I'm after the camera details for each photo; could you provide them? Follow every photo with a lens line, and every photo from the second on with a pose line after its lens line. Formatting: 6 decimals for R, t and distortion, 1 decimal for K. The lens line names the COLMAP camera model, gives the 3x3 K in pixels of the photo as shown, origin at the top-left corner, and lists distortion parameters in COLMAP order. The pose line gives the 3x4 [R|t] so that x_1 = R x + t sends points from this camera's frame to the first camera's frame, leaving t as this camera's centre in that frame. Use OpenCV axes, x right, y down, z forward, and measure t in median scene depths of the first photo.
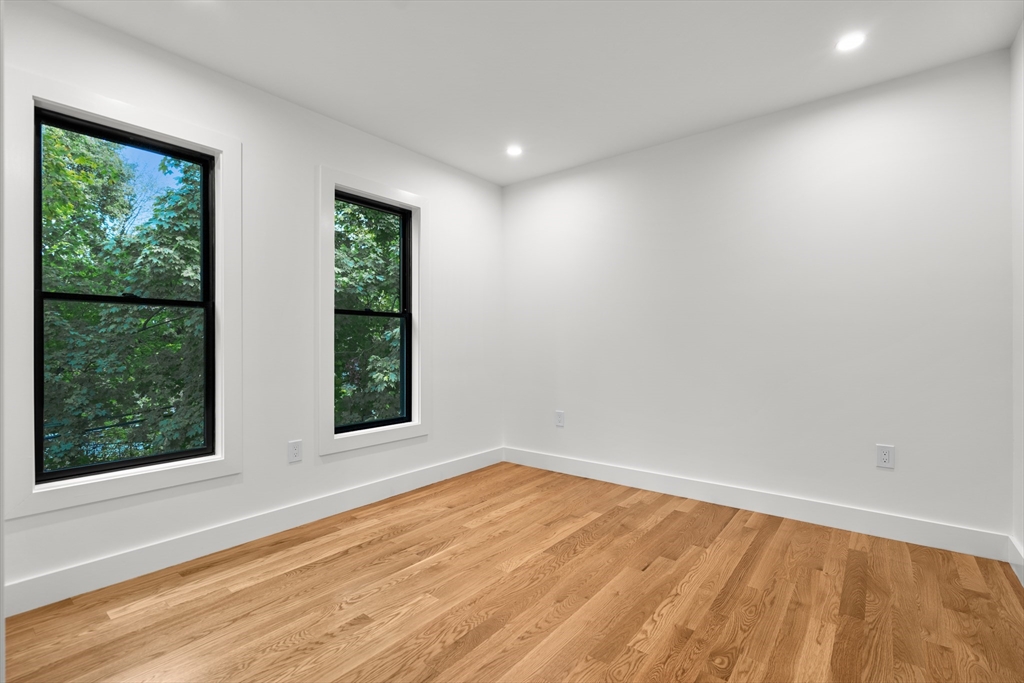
lens RADIAL K [[462.1, 0, 511.3], [0, 462.1, 344.1], [0, 0, 1]] dist [-0.001291, -0.000409]
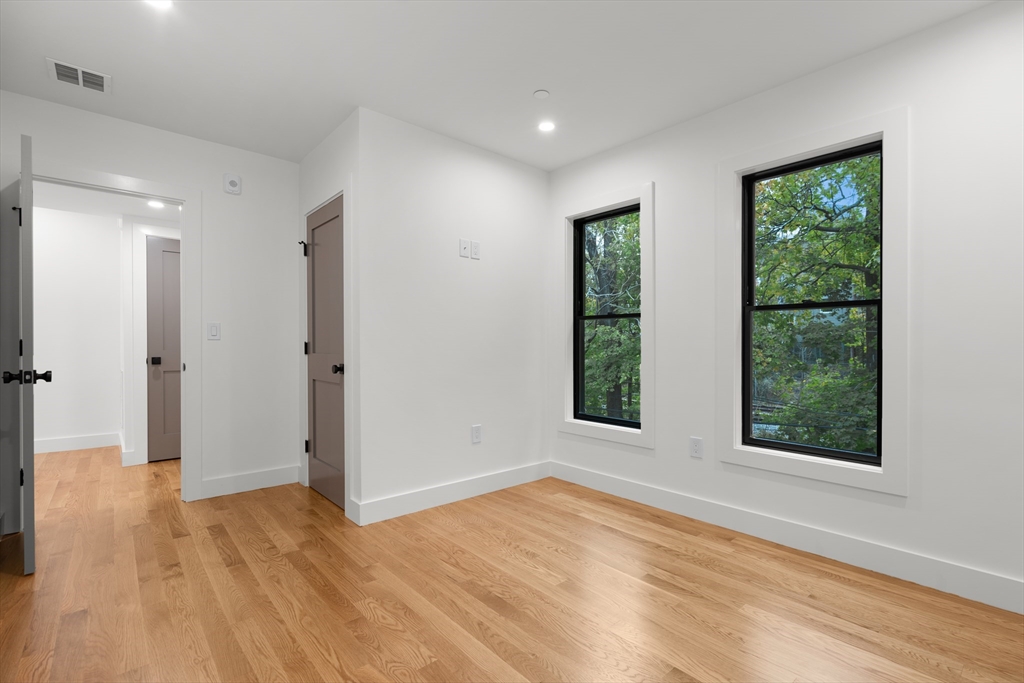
lens RADIAL K [[462.1, 0, 511.3], [0, 462.1, 344.1], [0, 0, 1]] dist [-0.001291, -0.000409]
pose [[-0.174738, -0.000680, -0.984615, 0.716832], [-0.000405, 1.000000, -0.000619, -0.003176], [0.984615, 0.000291, -0.174738, 0.853478]]
